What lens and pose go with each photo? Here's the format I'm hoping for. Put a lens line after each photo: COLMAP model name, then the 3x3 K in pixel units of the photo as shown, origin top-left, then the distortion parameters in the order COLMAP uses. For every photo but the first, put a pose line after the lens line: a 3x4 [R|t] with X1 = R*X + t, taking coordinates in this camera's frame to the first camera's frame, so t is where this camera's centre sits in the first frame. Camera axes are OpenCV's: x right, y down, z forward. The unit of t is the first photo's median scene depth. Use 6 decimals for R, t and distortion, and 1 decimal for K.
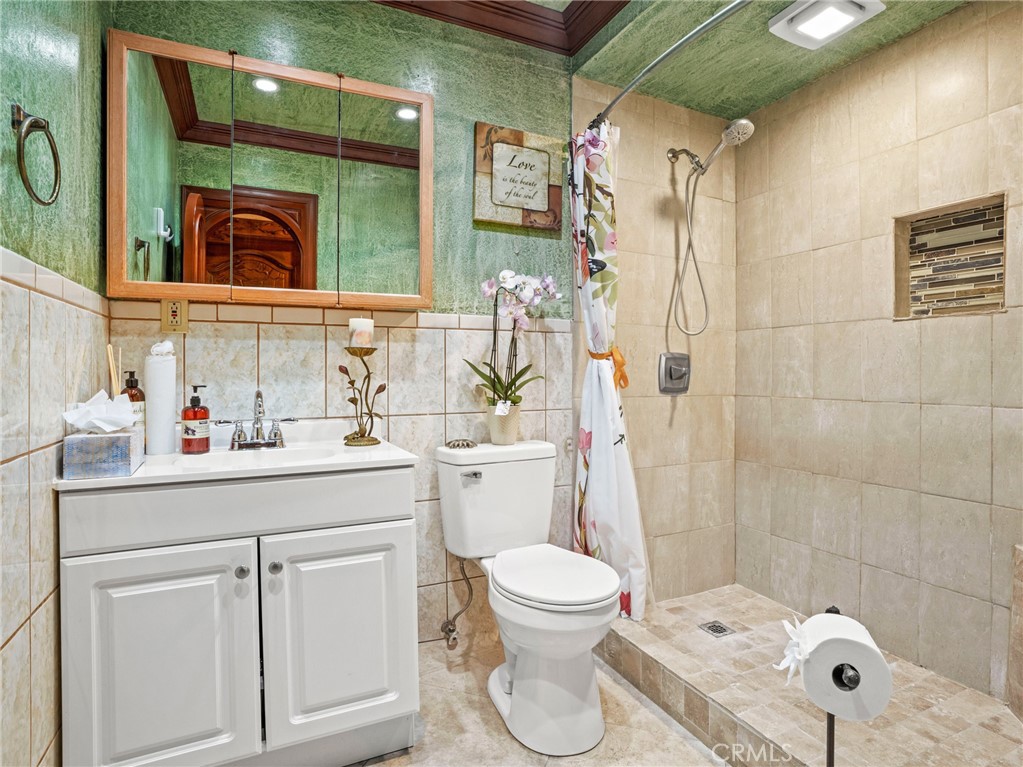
lens RADIAL K [[541.5, 0, 518.7], [0, 541.5, 379.1], [0, 0, 1]] dist [-0.067182, 0.027815]
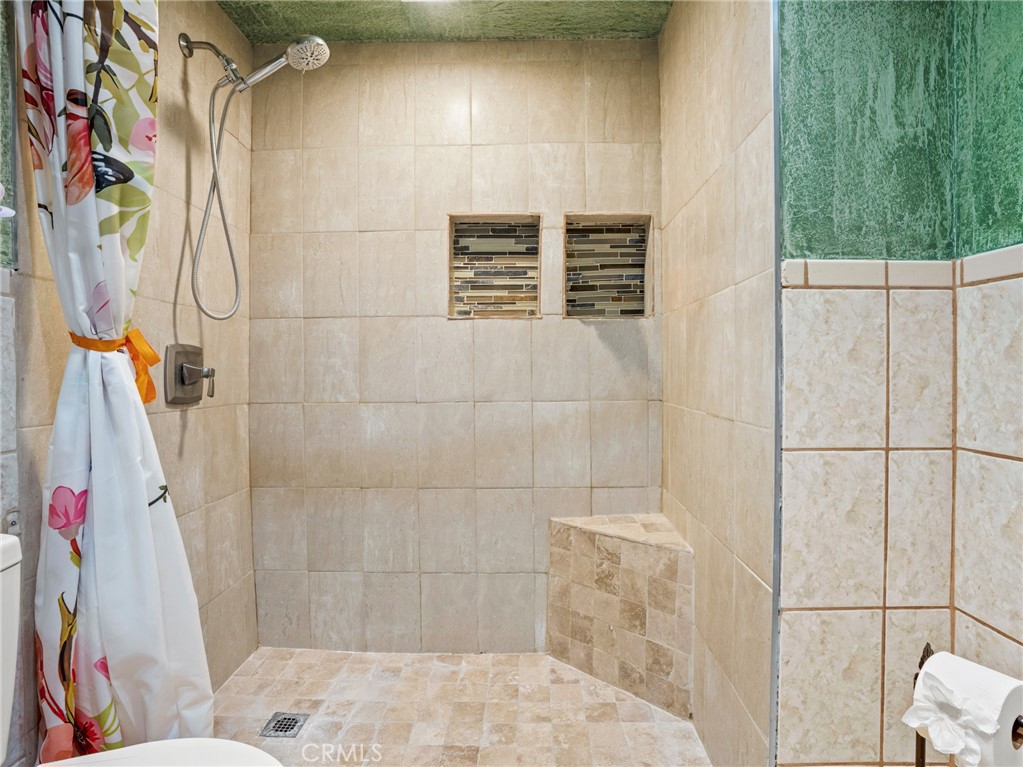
lens RADIAL K [[541.5, 0, 509.3], [0, 541.5, 377.7], [0, 0, 1]] dist [-0.067182, 0.027815]
pose [[0.455813, -0.016131, 0.889929, -0.128668], [0.018251, 0.999795, 0.008774, -0.007778], [-0.889888, 0.012243, 0.456014, 0.414505]]
